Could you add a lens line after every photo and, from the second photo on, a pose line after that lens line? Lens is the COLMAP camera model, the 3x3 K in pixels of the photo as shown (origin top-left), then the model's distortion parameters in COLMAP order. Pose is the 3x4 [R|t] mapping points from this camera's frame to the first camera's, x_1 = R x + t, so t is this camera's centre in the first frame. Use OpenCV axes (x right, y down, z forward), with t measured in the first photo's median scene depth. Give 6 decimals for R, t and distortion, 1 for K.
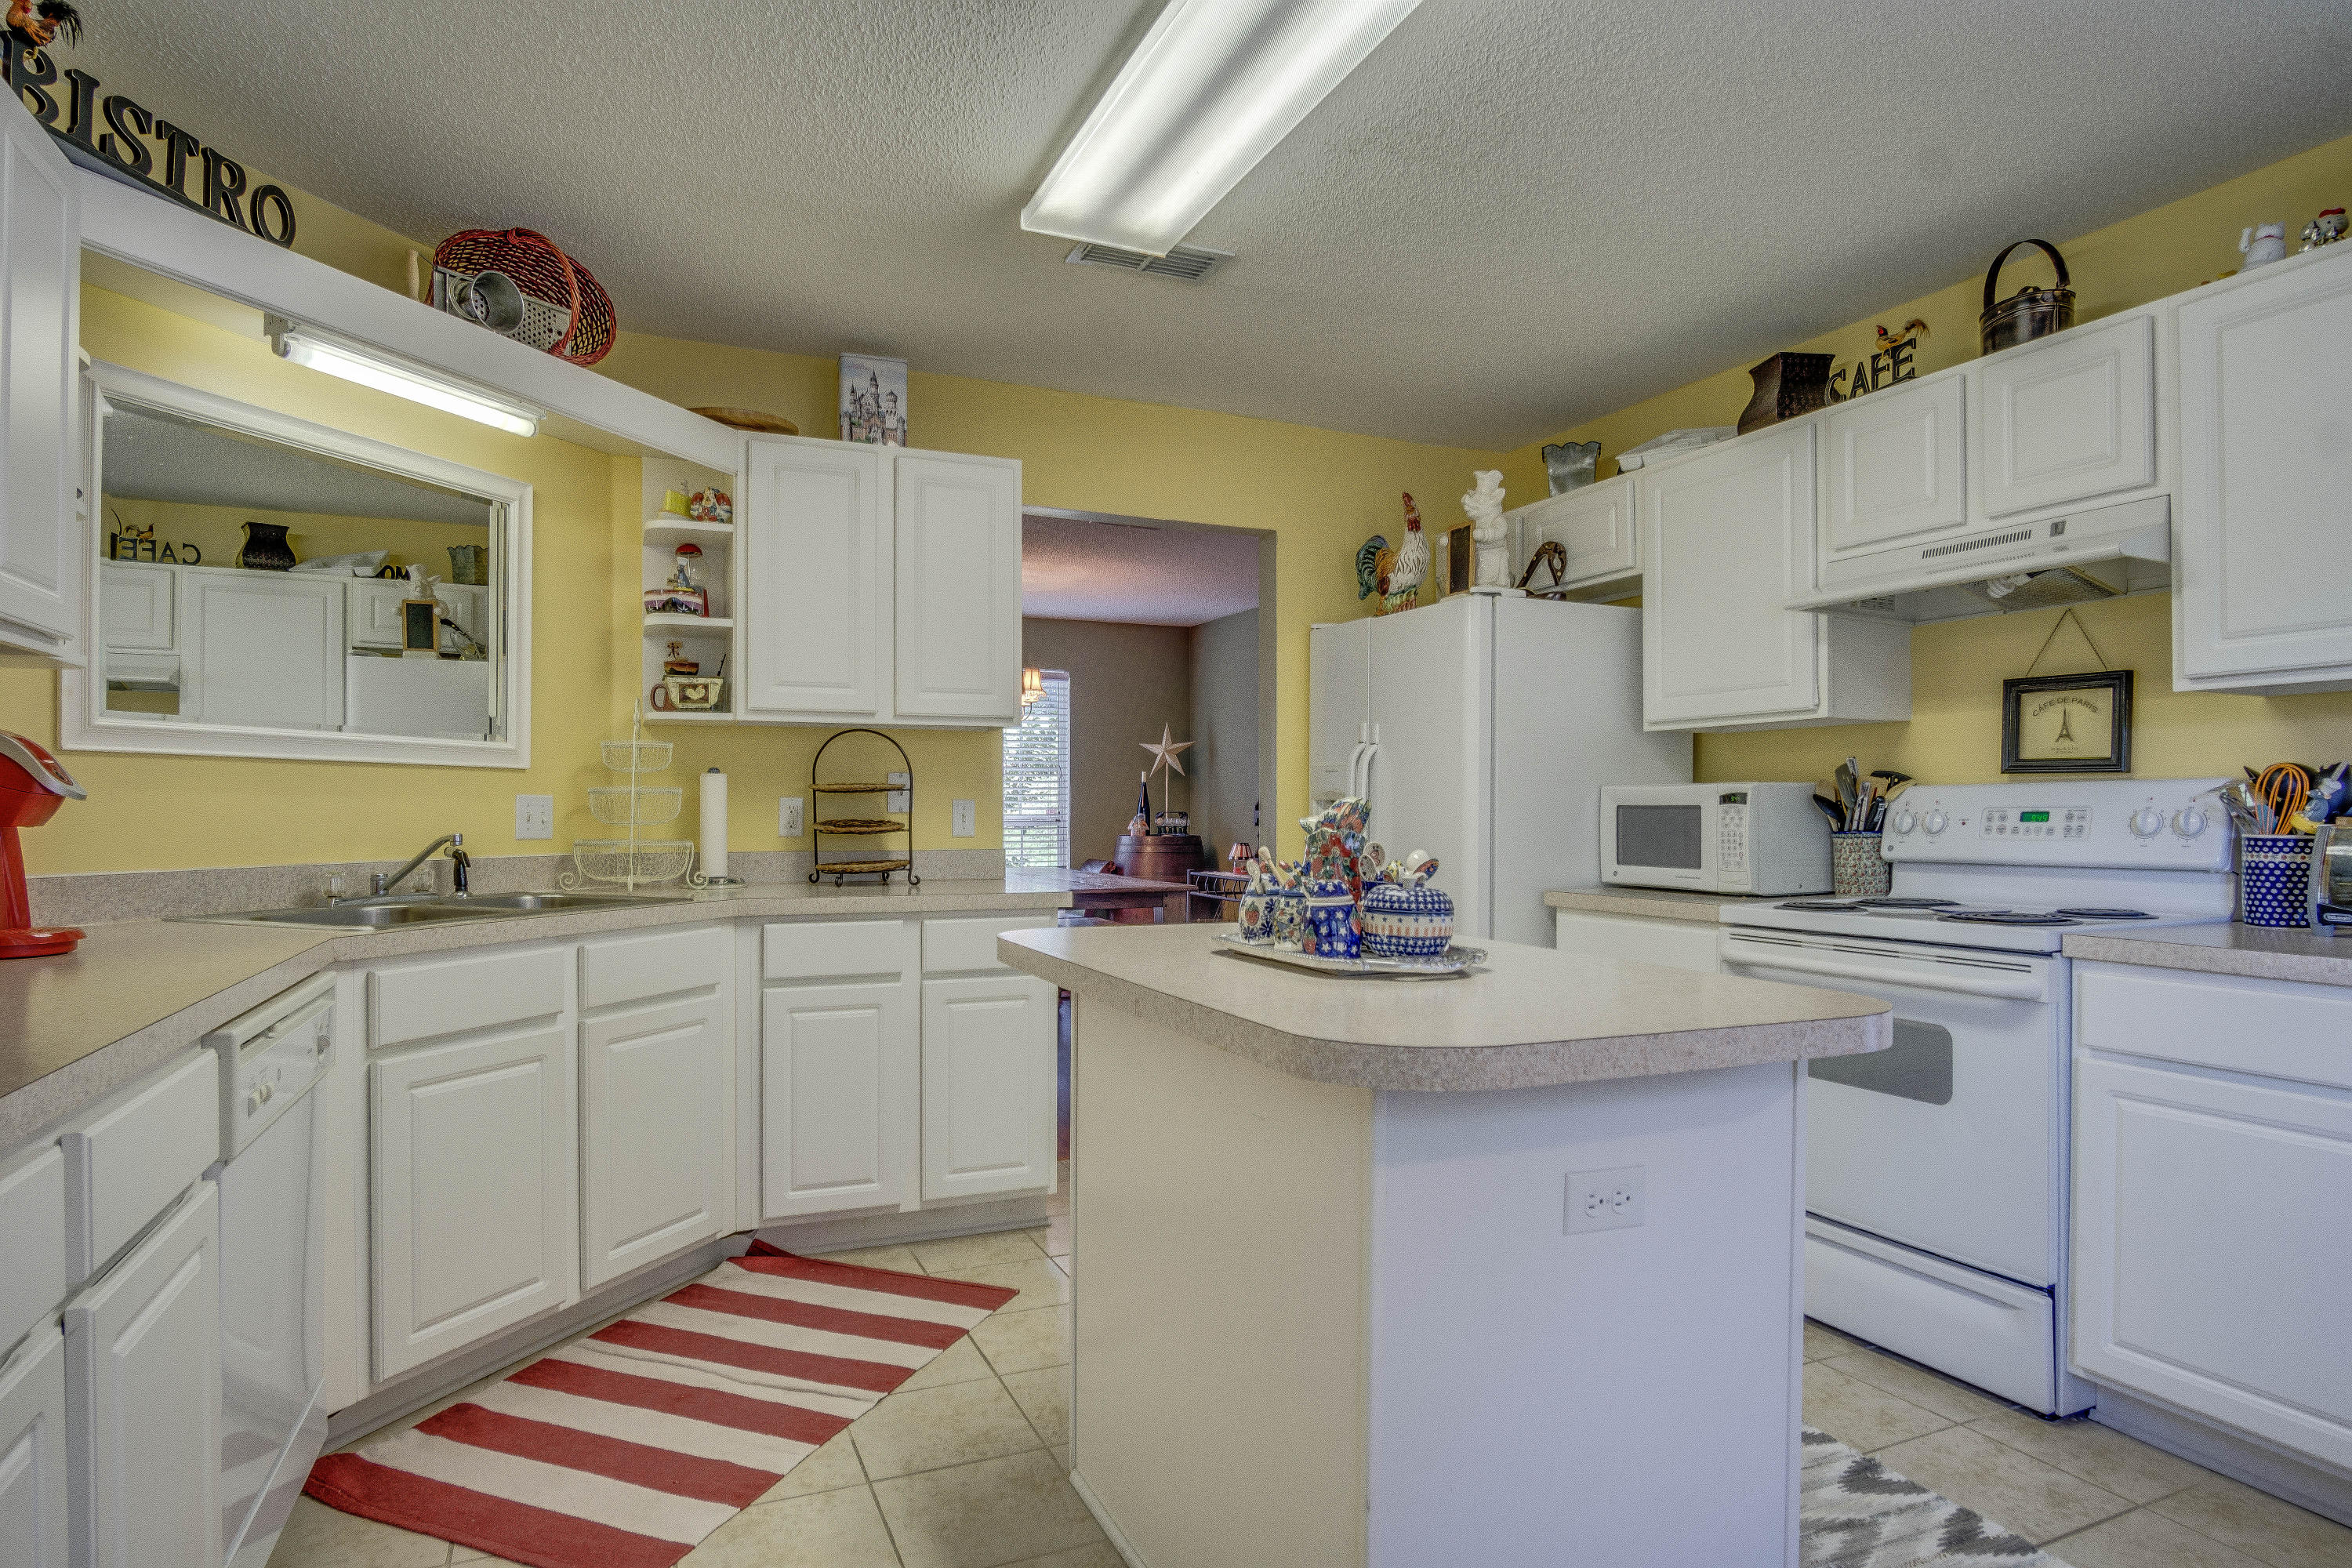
lens RADIAL K [[1297.2, 0, 1163.9], [0, 1297.2, 804.6], [0, 0, 1]] dist [-0.026102, 0.002854]
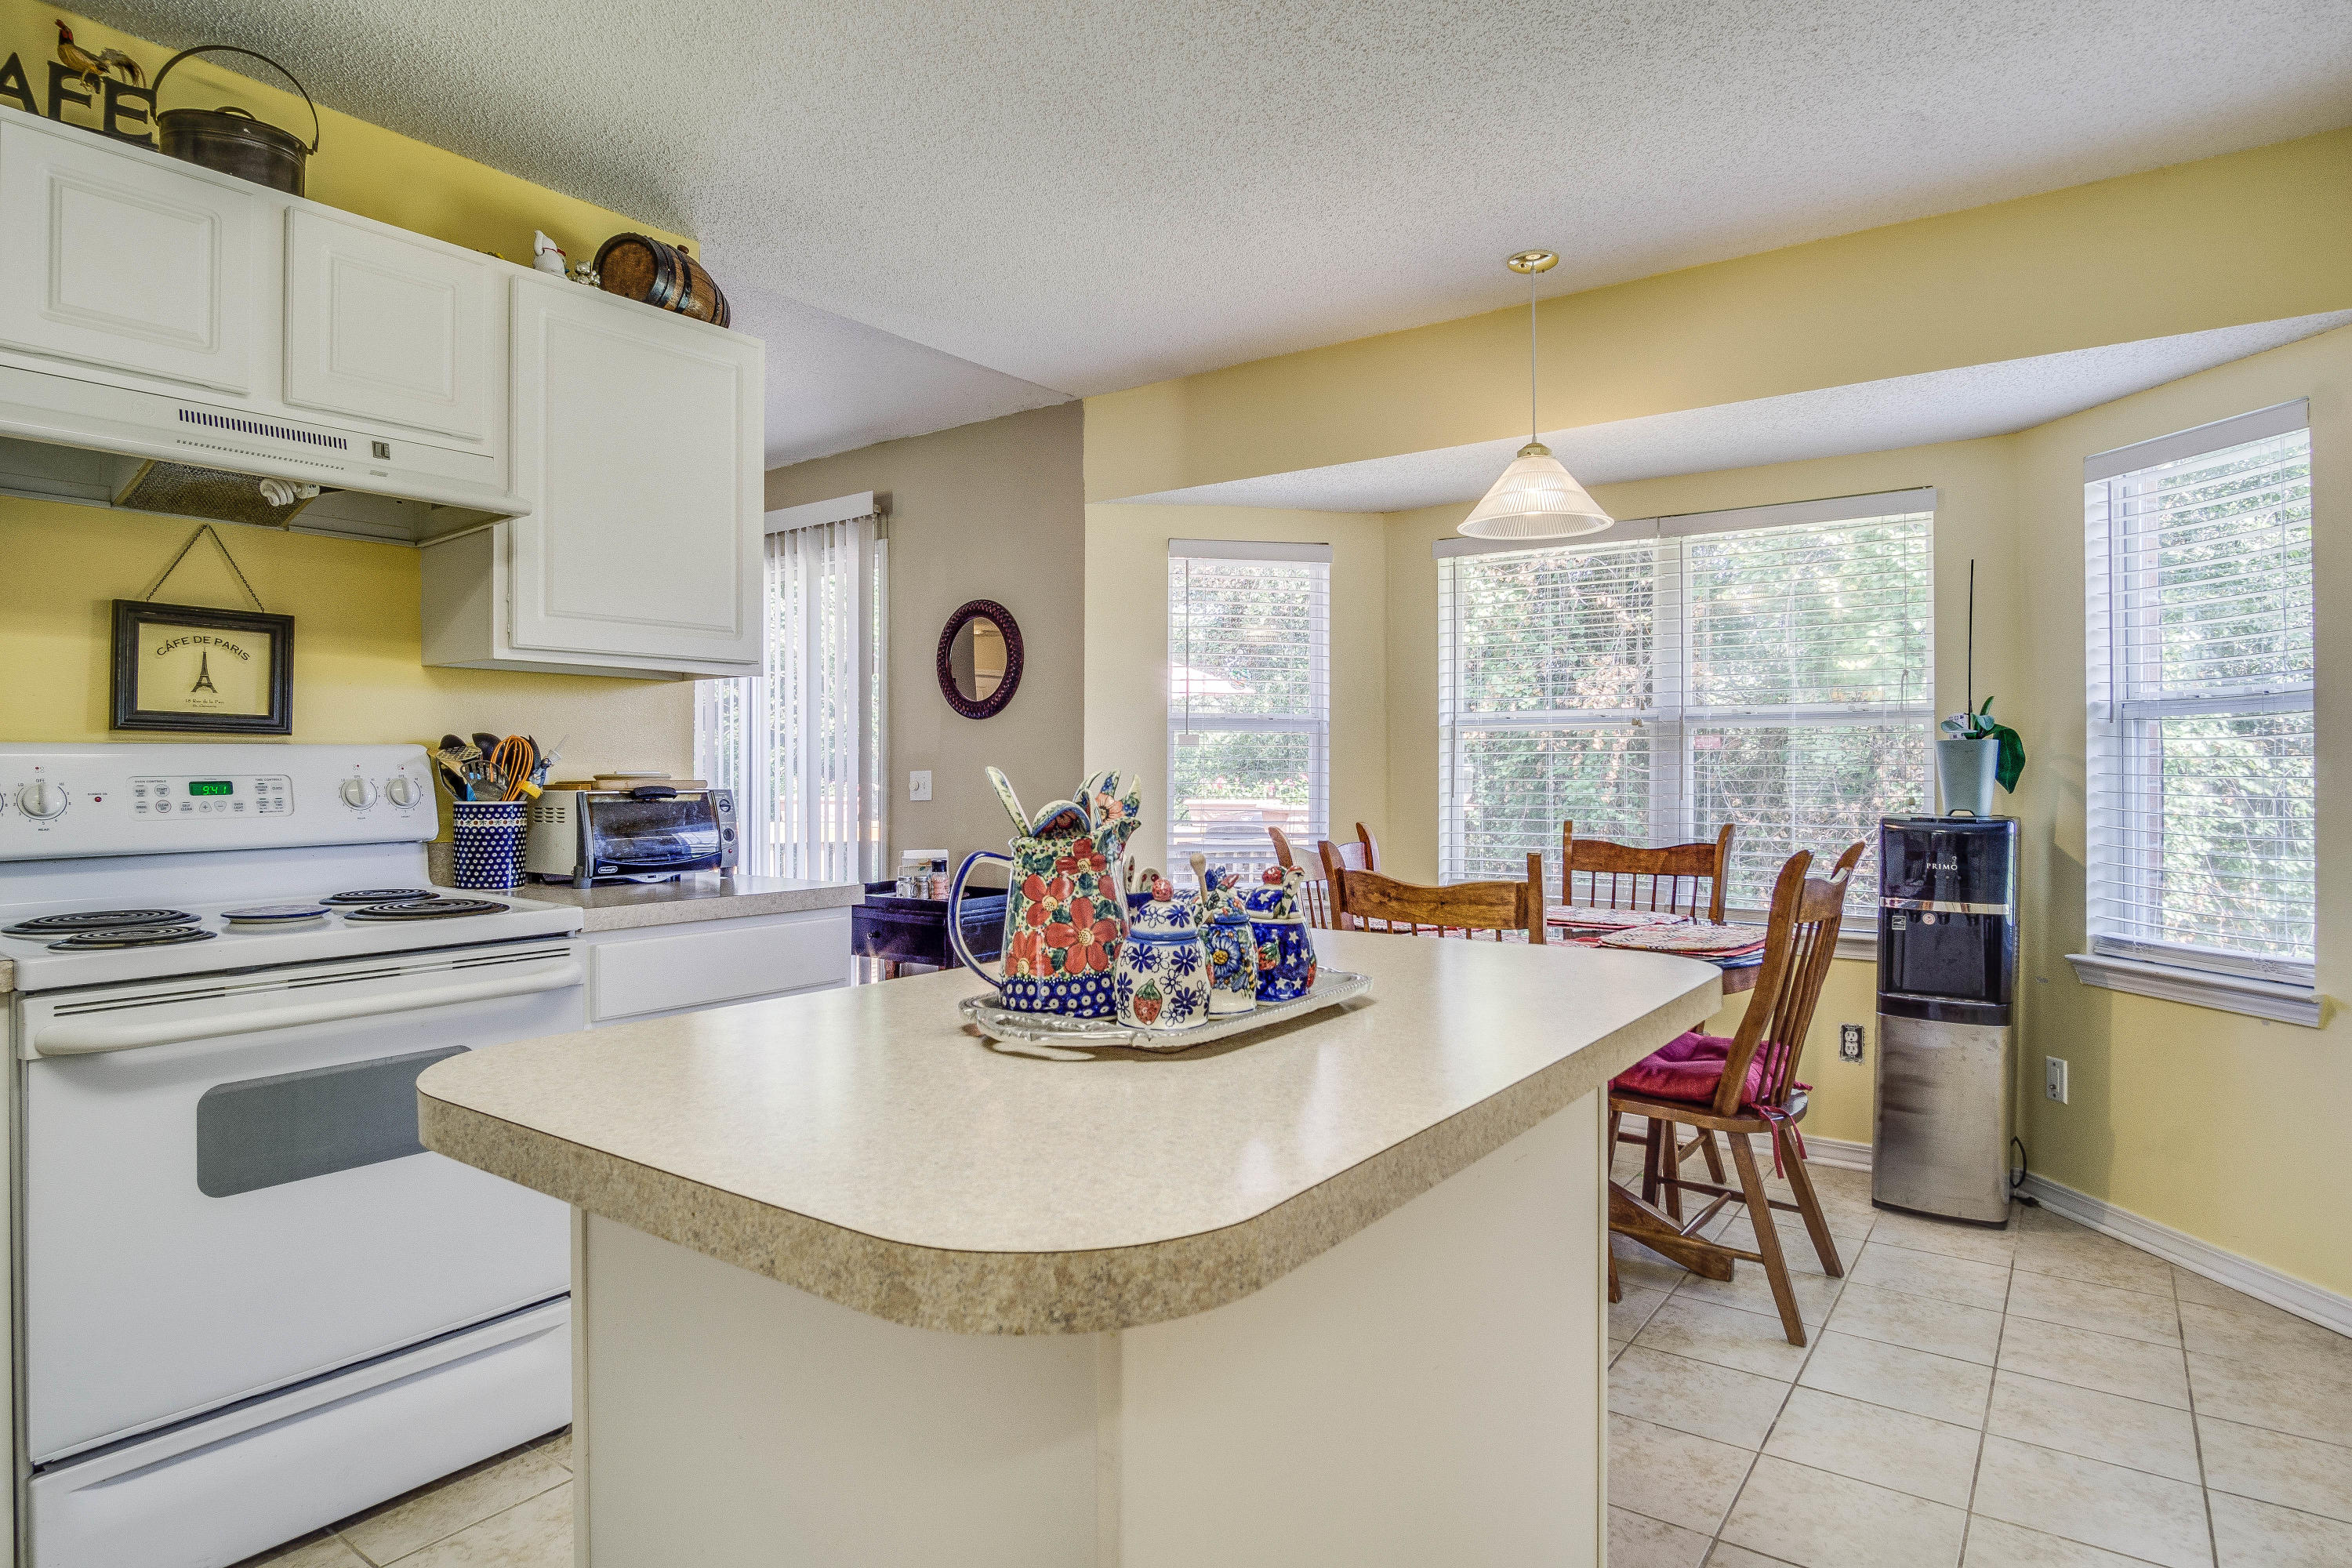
lens RADIAL K [[1297.2, 0, 1187.6], [0, 1297.2, 770.1], [0, 0, 1]] dist [-0.026102, 0.002854]
pose [[-0.507315, -0.002588, 0.861757, -0.277450], [-0.002337, 0.999996, 0.001627, -0.004070], [-0.861758, -0.001188, -0.507319, 0.860550]]
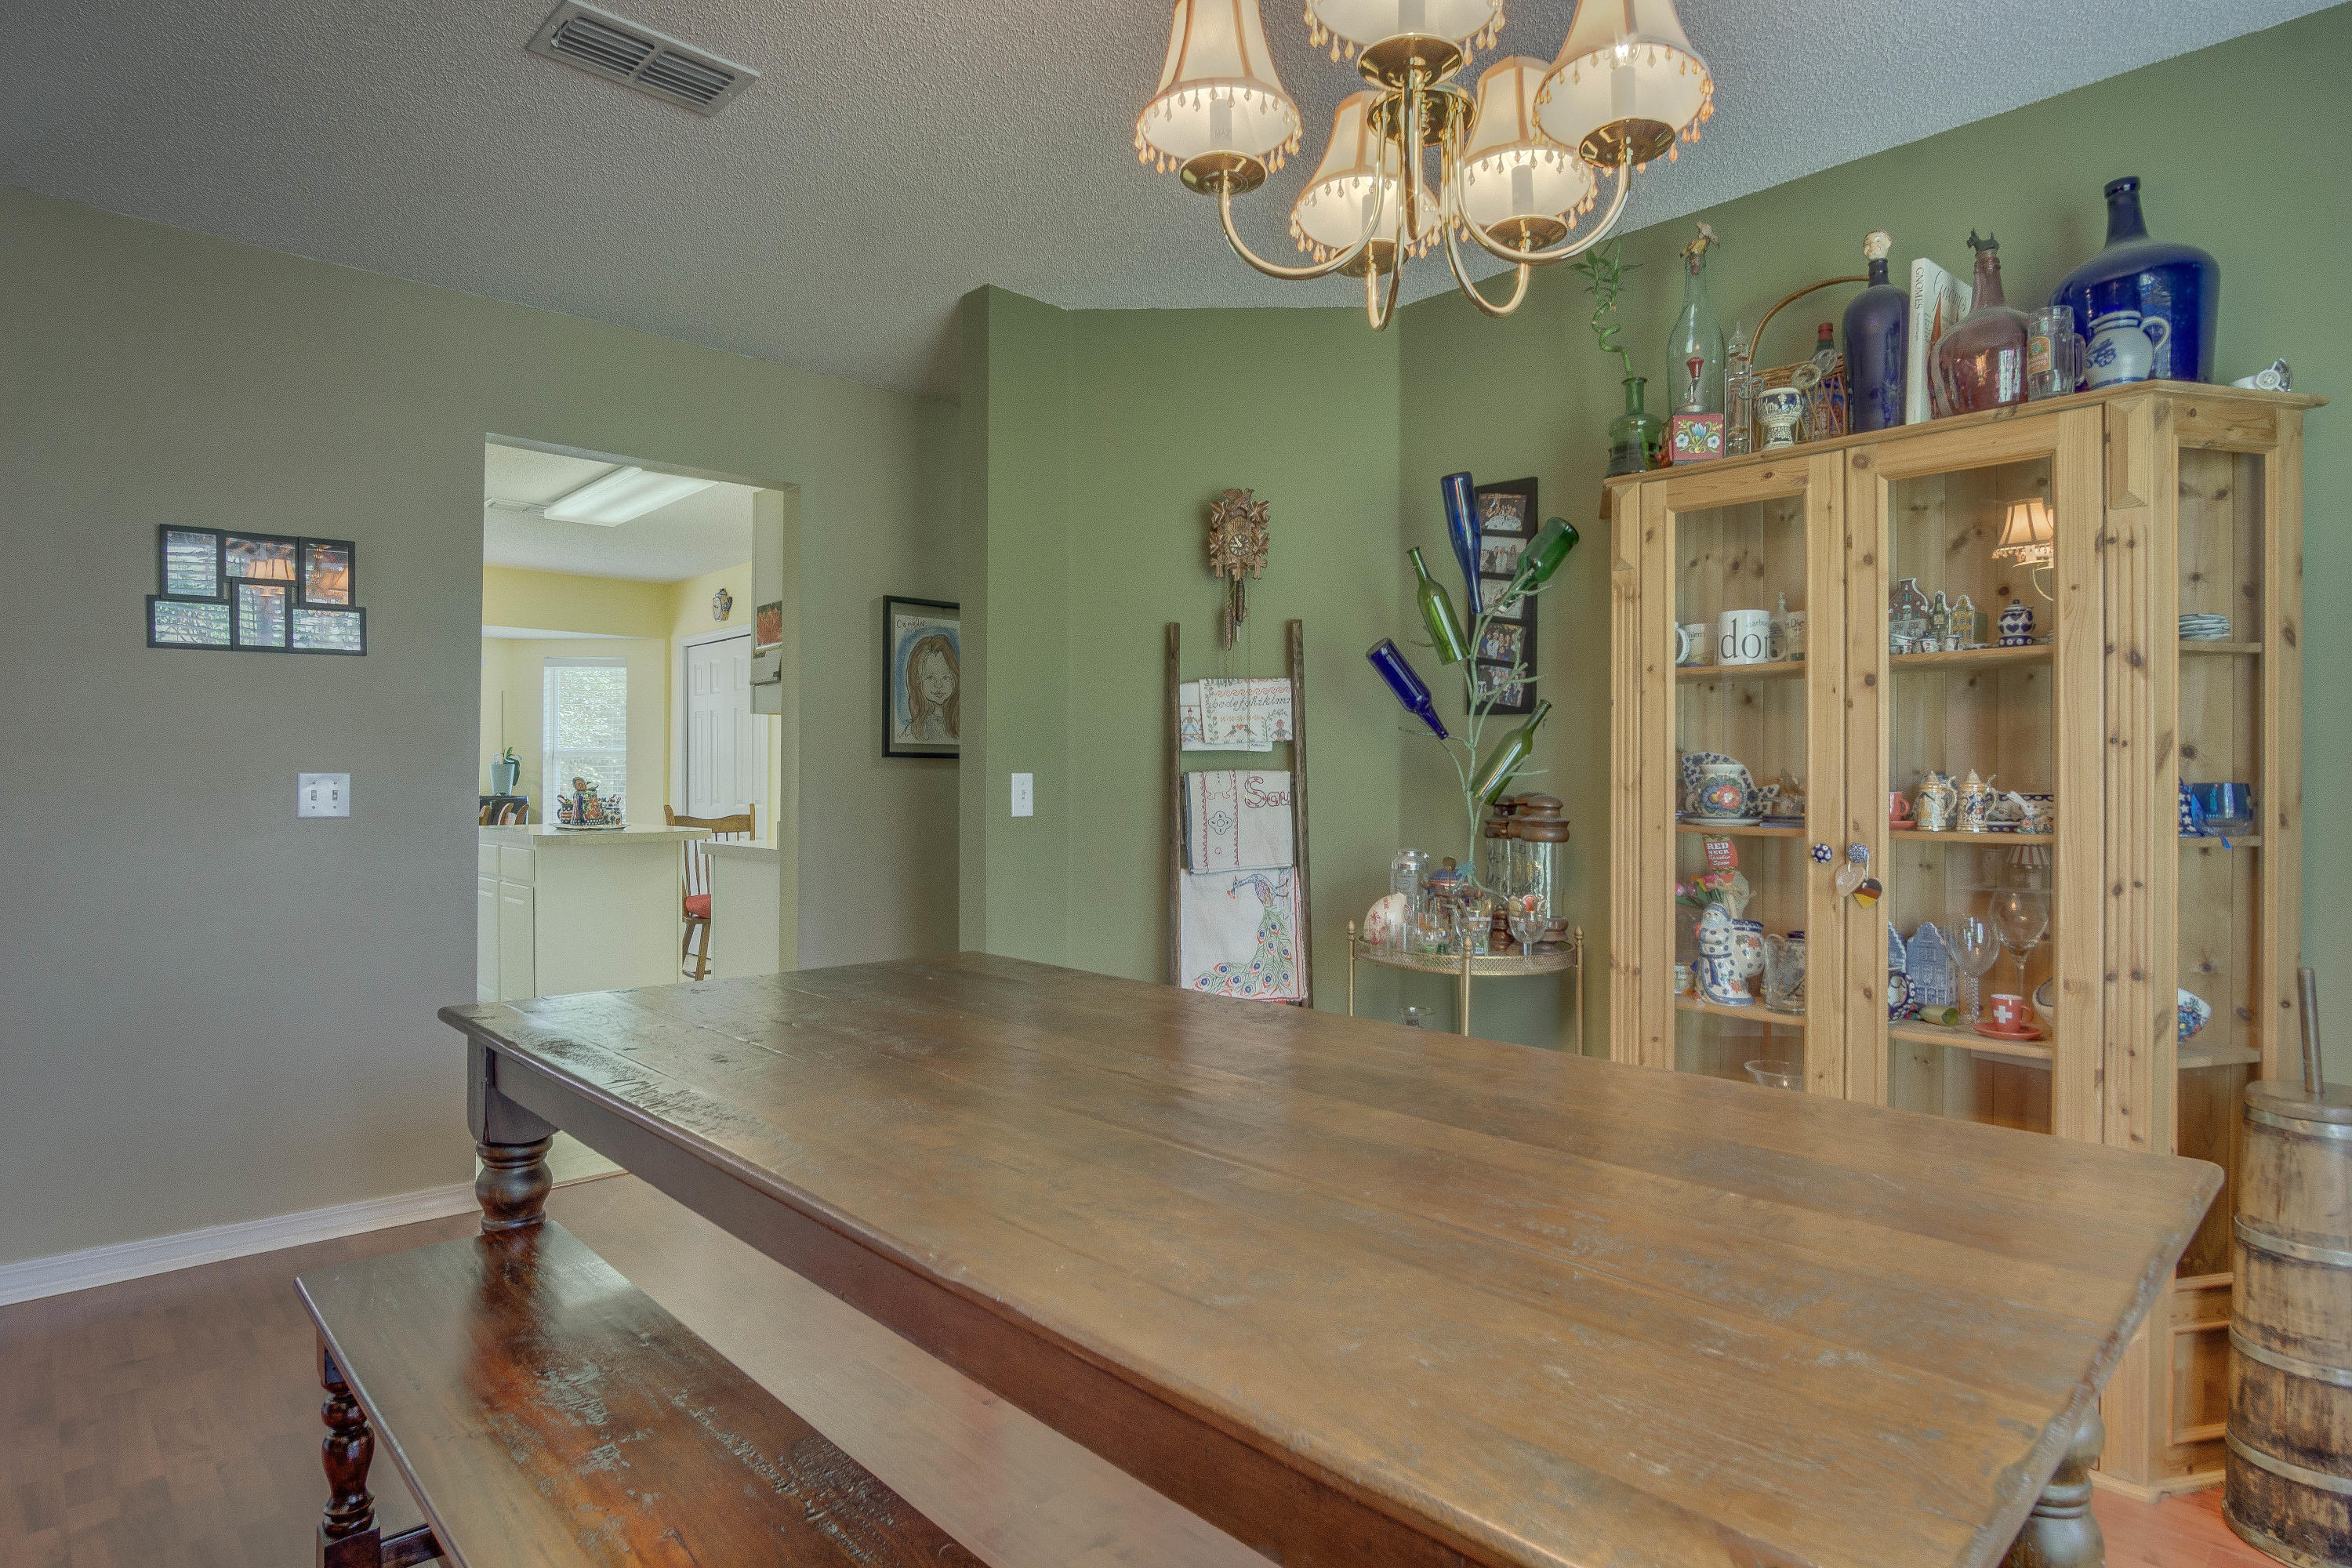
lens RADIAL K [[1297.2, 0, 1166.5], [0, 1297.2, 777.8], [0, 0, 1]] dist [-0.026102, 0.002854]
pose [[-0.946949, 0.005812, -0.321330, -0.116626], [0.004285, 0.999976, 0.005460, -0.011446], [0.321354, 0.003793, -0.946952, 2.839287]]
